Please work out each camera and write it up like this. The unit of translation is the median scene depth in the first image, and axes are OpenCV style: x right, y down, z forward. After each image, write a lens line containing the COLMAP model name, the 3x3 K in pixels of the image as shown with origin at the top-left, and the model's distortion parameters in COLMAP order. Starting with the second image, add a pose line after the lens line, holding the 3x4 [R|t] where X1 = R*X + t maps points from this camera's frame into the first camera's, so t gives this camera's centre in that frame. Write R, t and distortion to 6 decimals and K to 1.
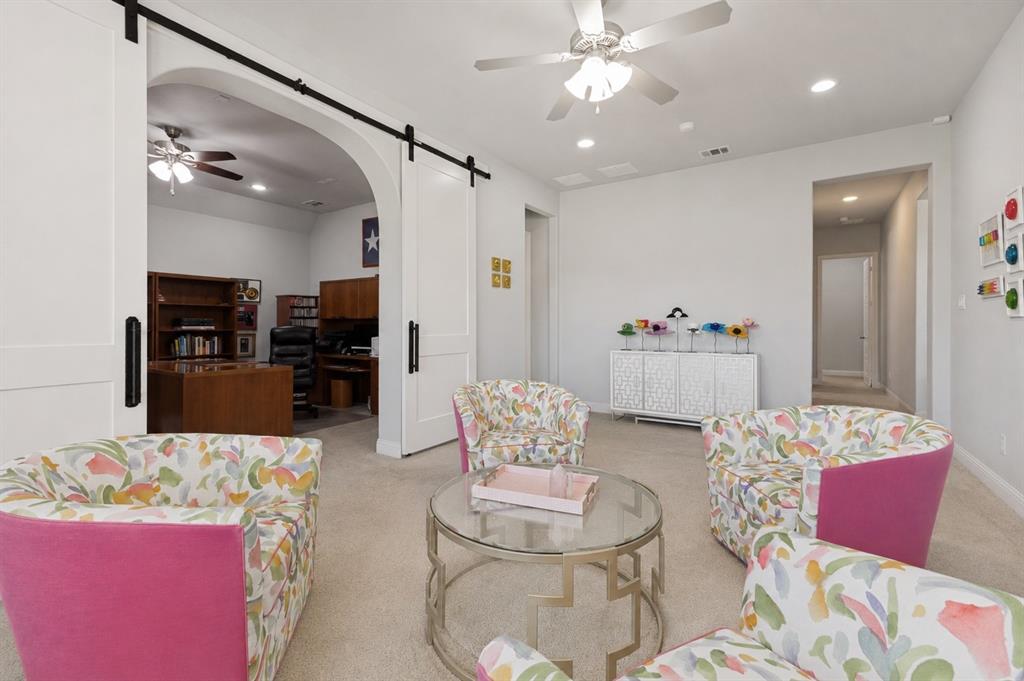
lens RADIAL K [[440.6, 0, 513.0], [0, 440.6, 331.1], [0, 0, 1]] dist [-0.001609, 0.000689]
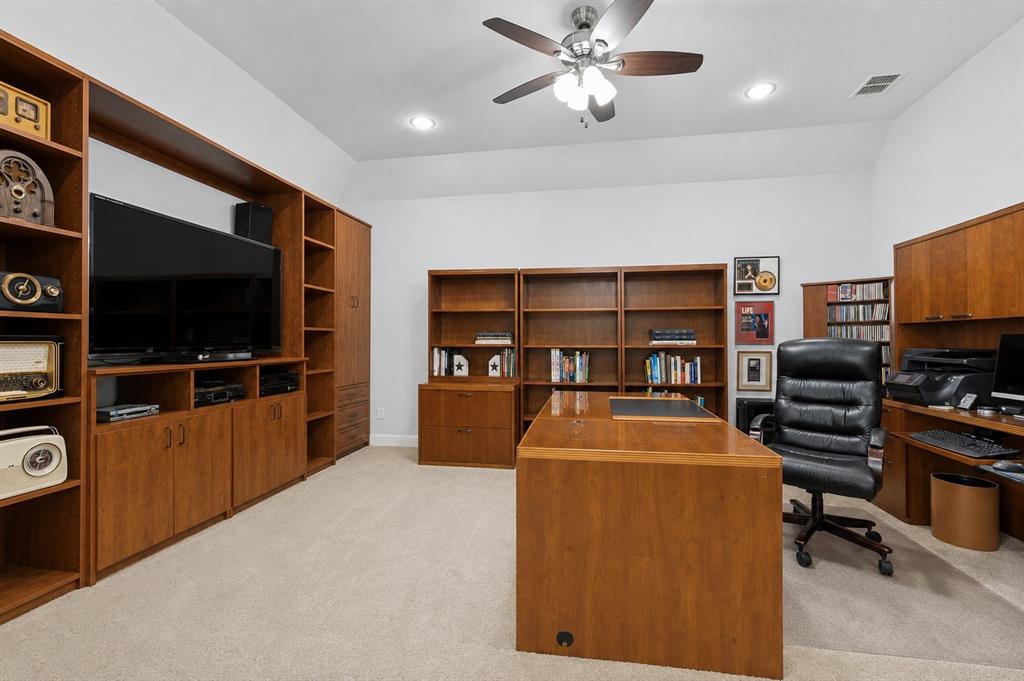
lens RADIAL K [[440.6, 0, 514.8], [0, 440.6, 338.6], [0, 0, 1]] dist [-0.001609, 0.000689]
pose [[0.429576, -0.006404, -0.903008, -0.199953], [-0.002015, 0.999966, -0.008051, -0.007549], [0.903029, 0.005278, 0.429548, 0.459440]]
